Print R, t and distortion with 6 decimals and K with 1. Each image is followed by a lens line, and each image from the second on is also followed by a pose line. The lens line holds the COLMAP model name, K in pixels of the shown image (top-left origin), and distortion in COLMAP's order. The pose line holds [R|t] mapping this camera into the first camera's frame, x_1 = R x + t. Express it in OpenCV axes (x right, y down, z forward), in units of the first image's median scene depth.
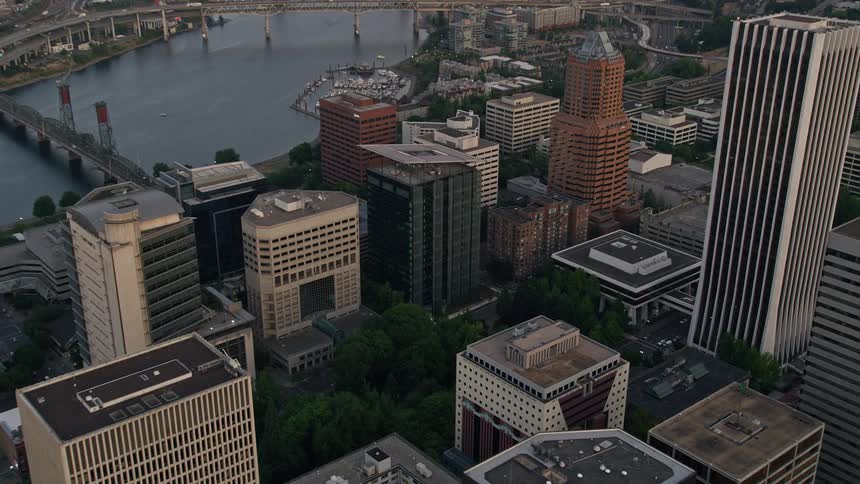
lens RADIAL K [[913.6, 0, 430.0], [0, 913.6, 242.0], [0, 0, 1]] dist [0.026871, 0.012852]
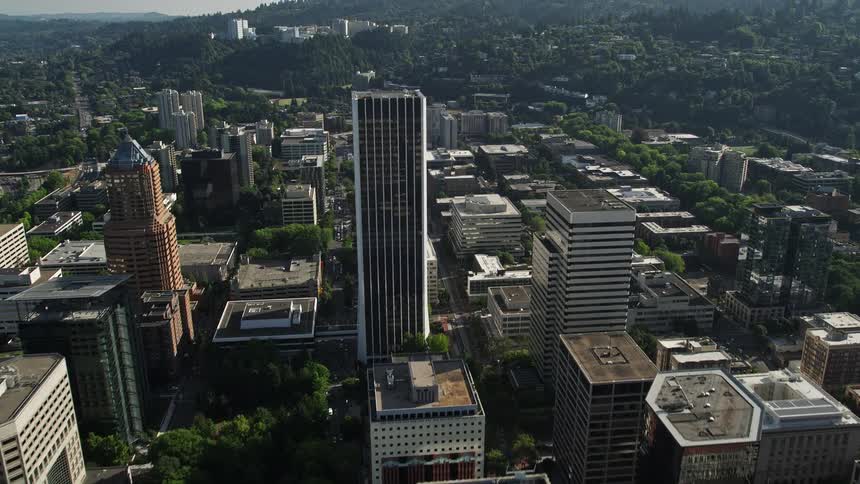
lens RADIAL K [[722.0, 0, 430.0], [0, 722.0, 242.0], [0, 0, 1]] dist [-0.054559, 0.000581]
pose [[0.559121, -0.265123, 0.785553, -0.397395], [0.331400, 0.939975, 0.081365, -0.087358], [-0.759972, 0.214839, 0.613422, 0.309918]]
